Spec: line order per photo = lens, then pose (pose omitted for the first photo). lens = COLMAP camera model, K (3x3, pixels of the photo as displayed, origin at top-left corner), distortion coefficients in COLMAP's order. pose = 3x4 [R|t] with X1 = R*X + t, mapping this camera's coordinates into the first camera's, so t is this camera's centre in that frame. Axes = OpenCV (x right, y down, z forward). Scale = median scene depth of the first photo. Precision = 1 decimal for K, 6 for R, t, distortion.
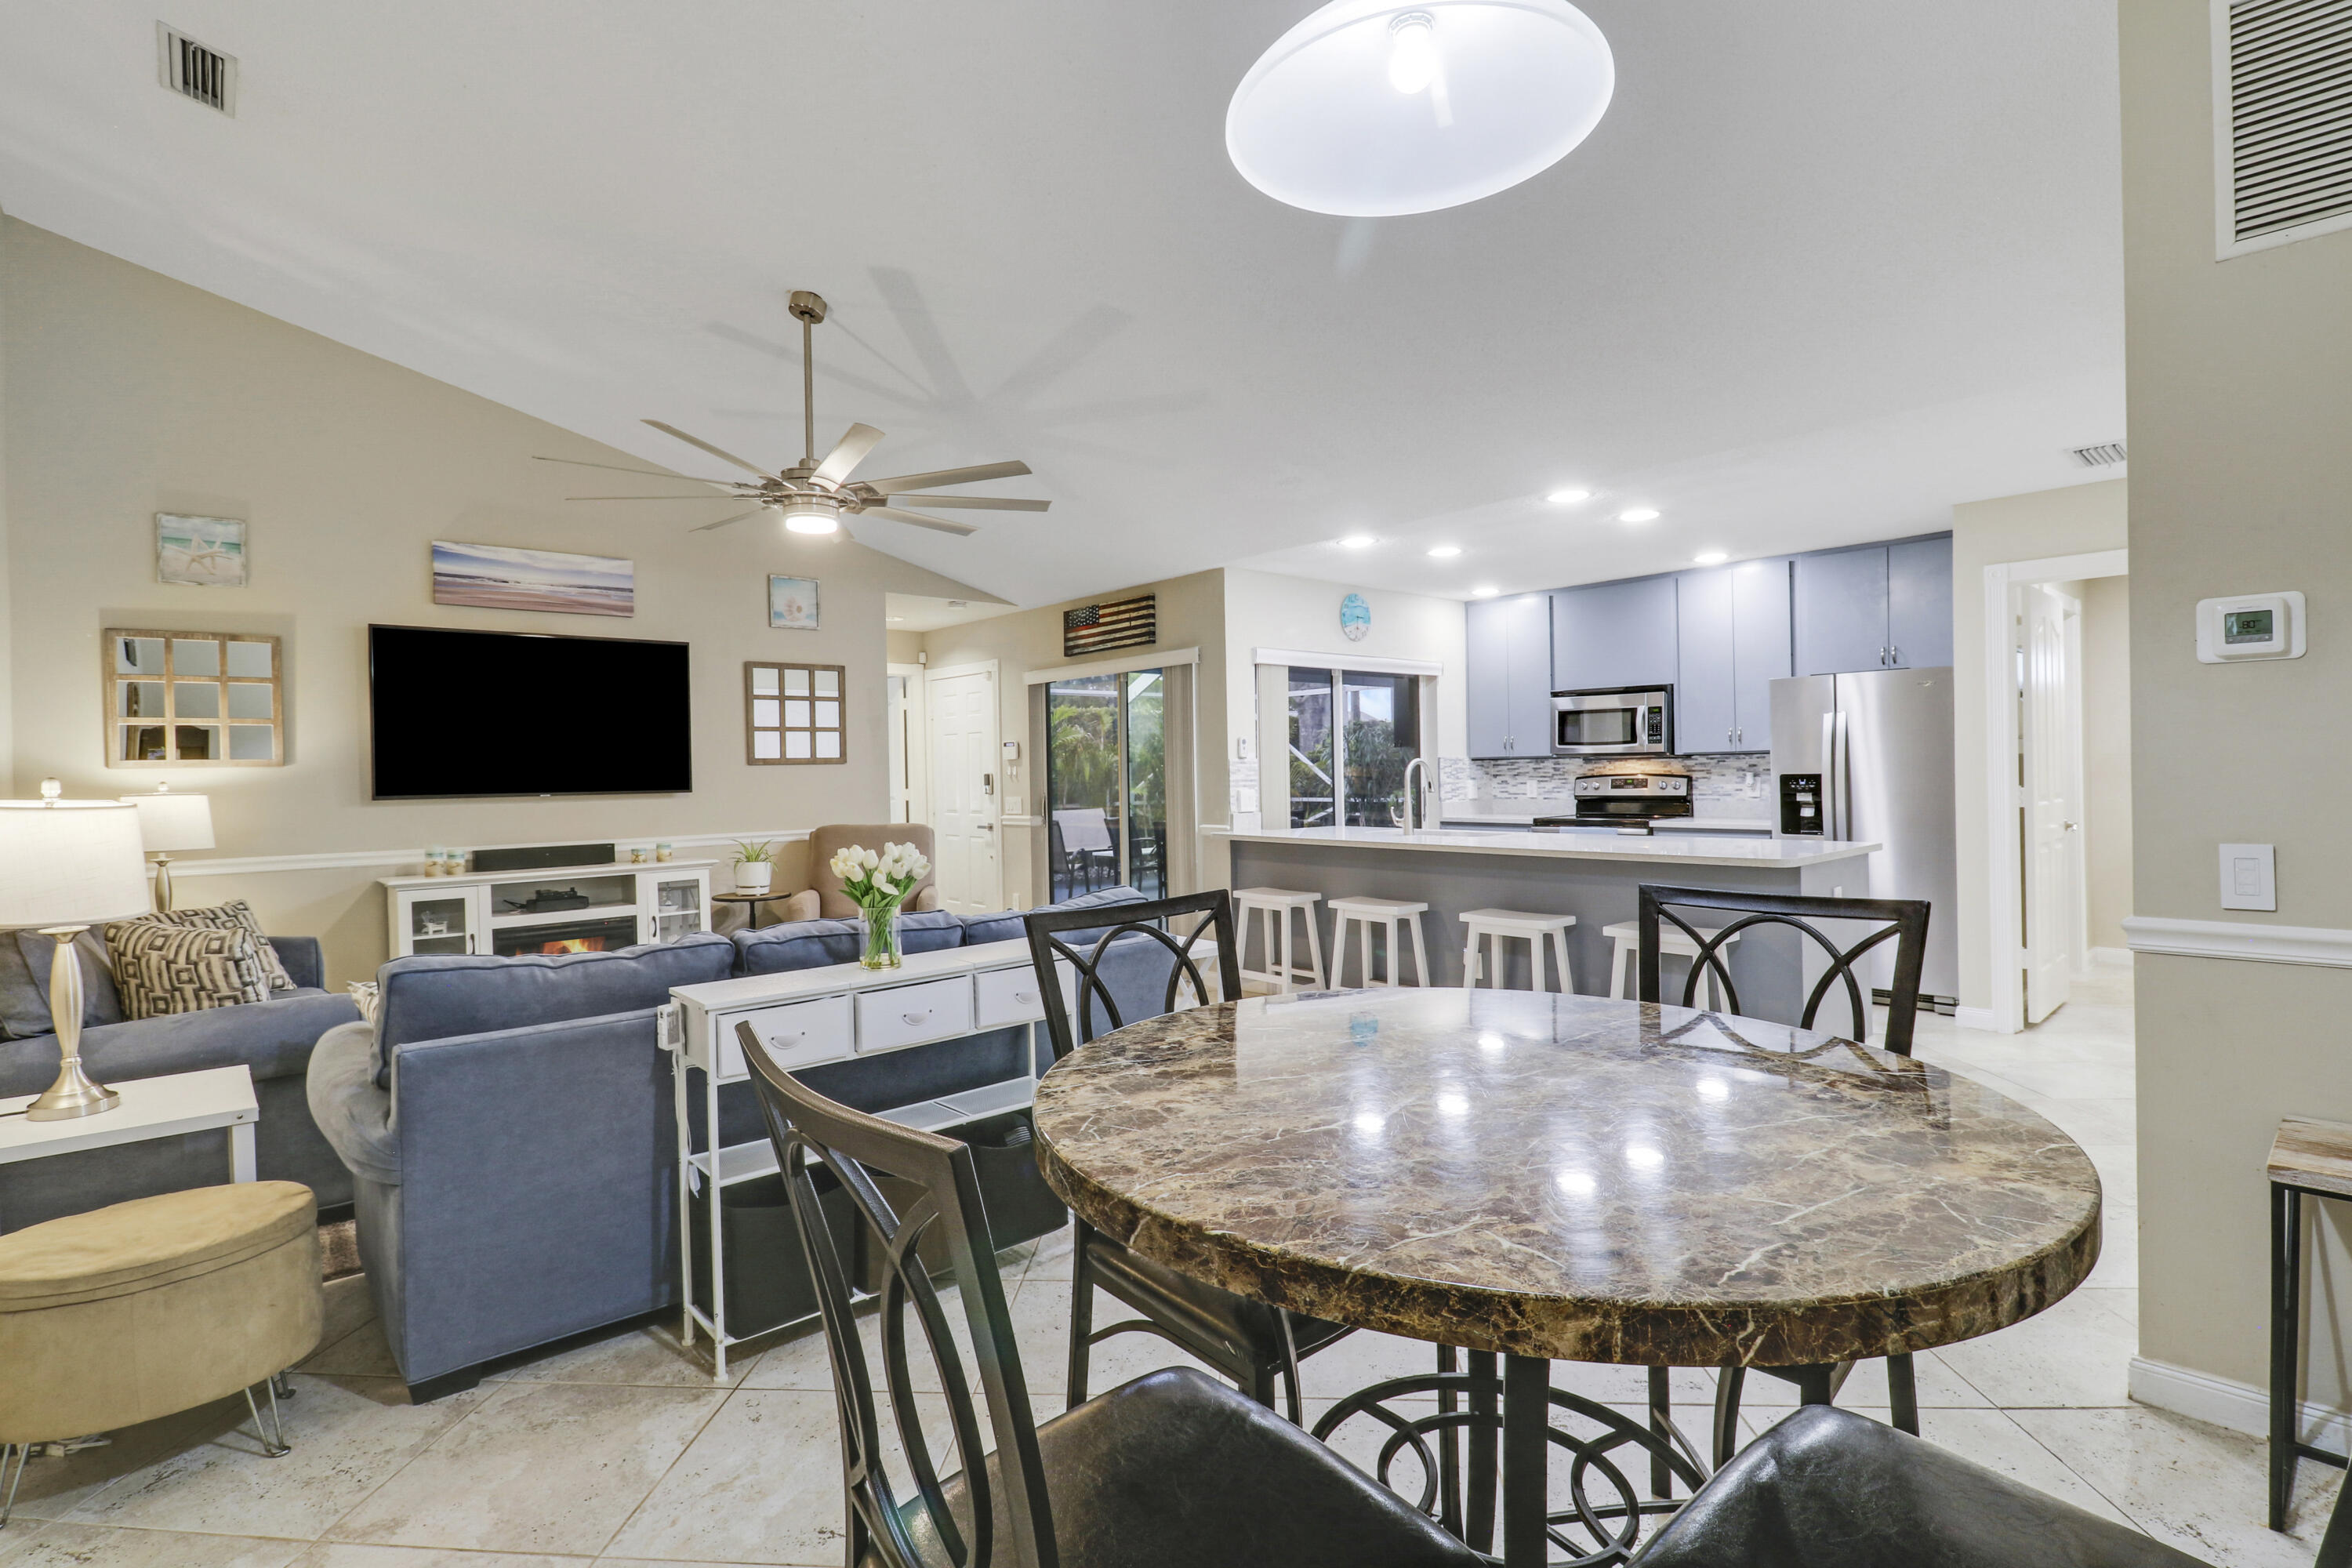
lens RADIAL K [[1128.5, 0, 1162.7], [0, 1128.5, 801.5], [0, 0, 1]] dist [0.010389, -0.009535]
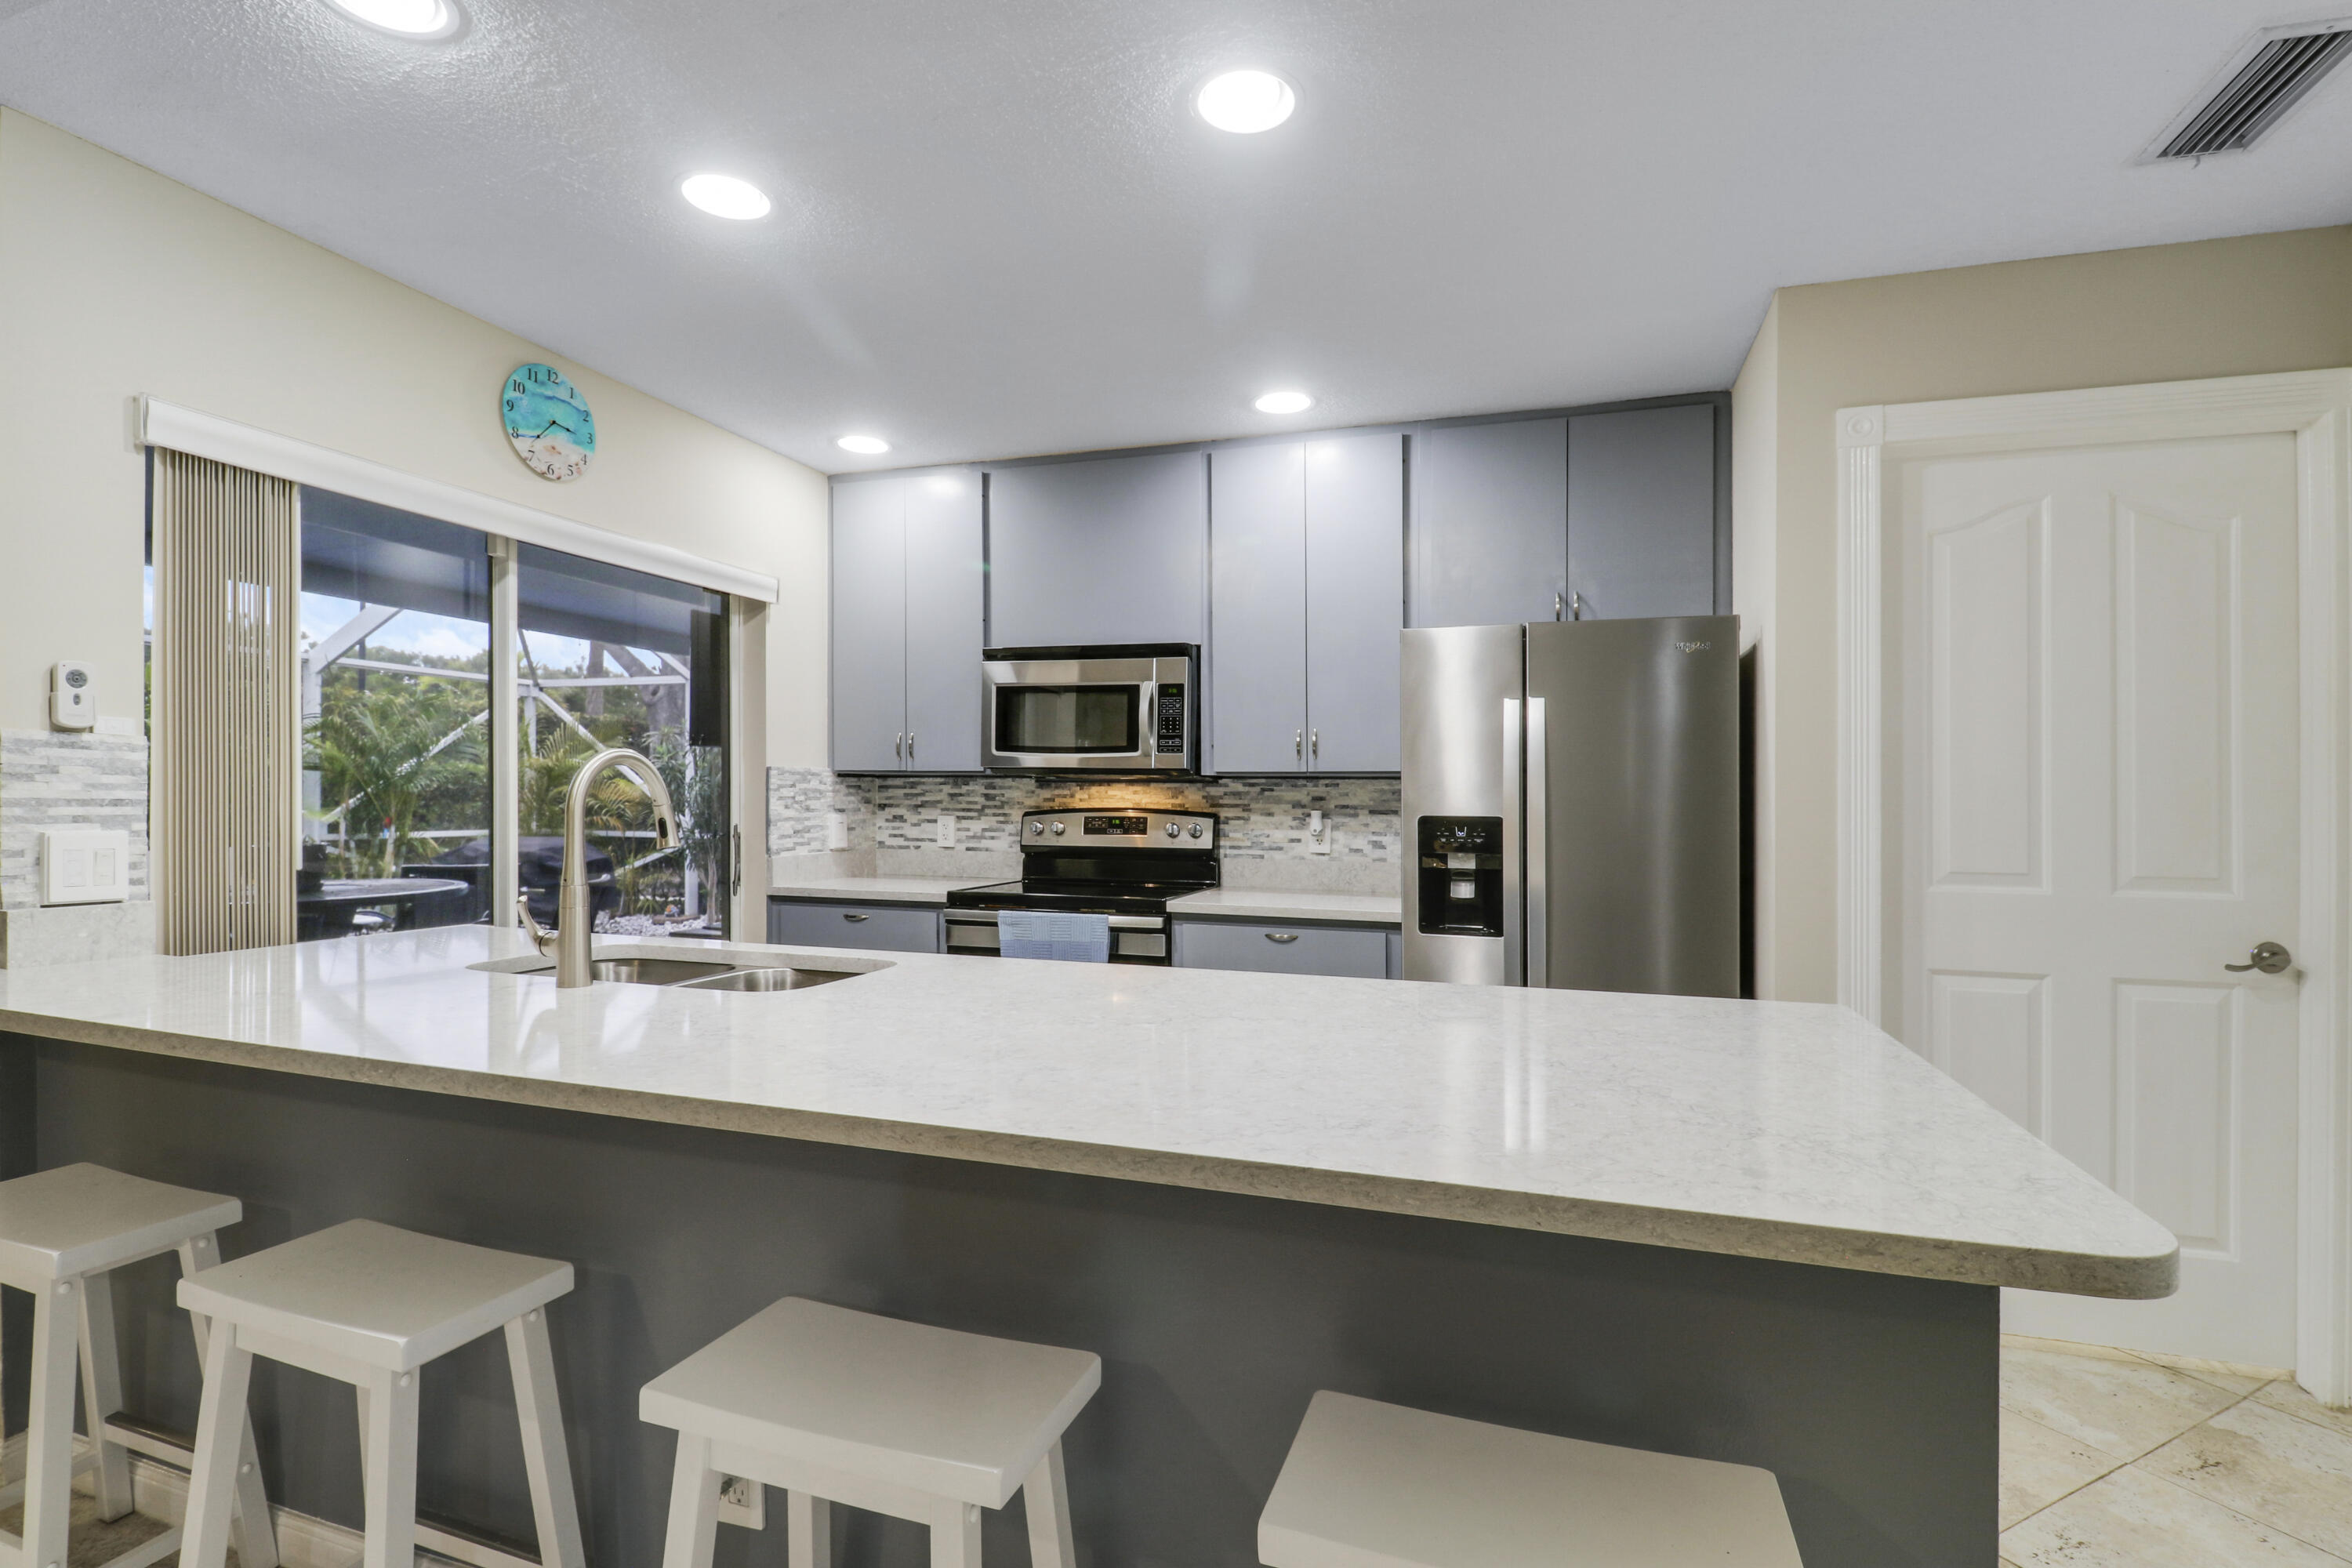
lens RADIAL K [[1100.8, 0, 1184.4], [0, 1100.8, 792.2], [0, 0, 1]] dist [0.003526, -0.010906]
pose [[0.863700, 0.030872, 0.503060, 0.190039], [-0.012580, 0.999132, -0.039716, -0.012721], [-0.503850, 0.027974, 0.863338, 0.578360]]
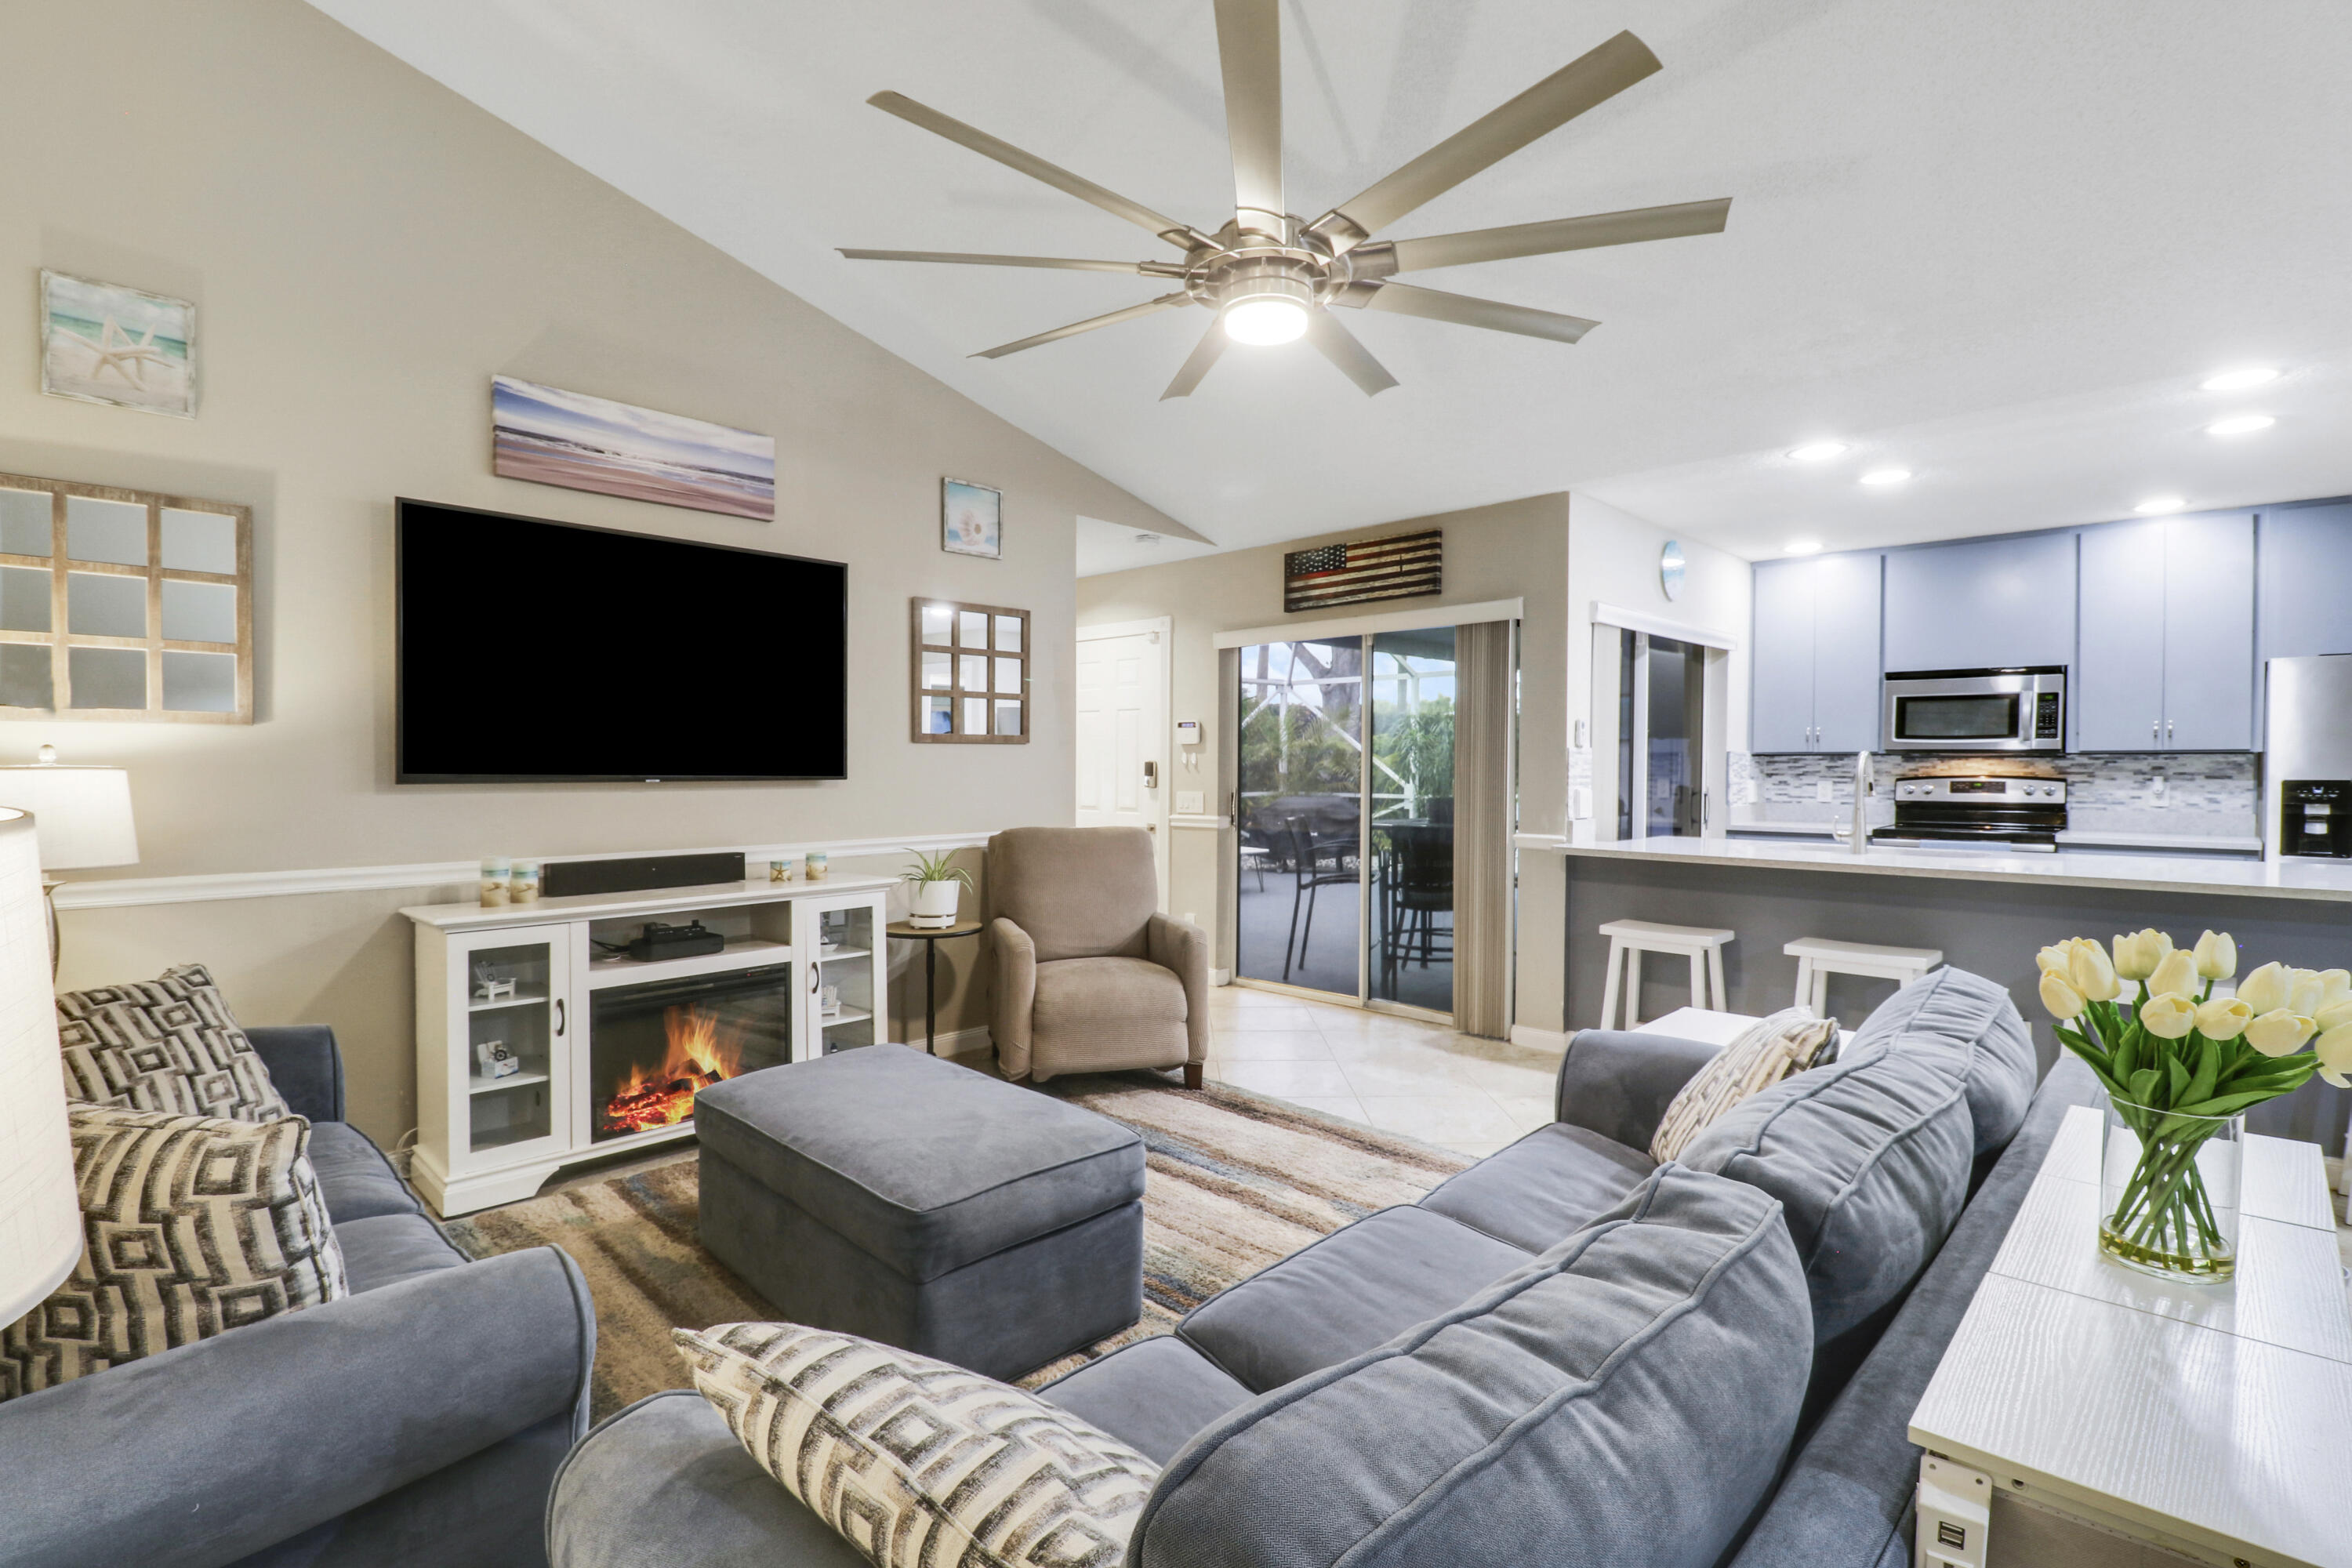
lens RADIAL K [[1100.8, 0, 1173.7], [0, 1100.8, 802.0], [0, 0, 1]] dist [0.003526, -0.010906]
pose [[0.995523, 0.014926, 0.093333, -0.269769], [-0.015550, 0.999861, 0.005968, -0.001128], [-0.093231, -0.007393, 0.995617, 0.294399]]
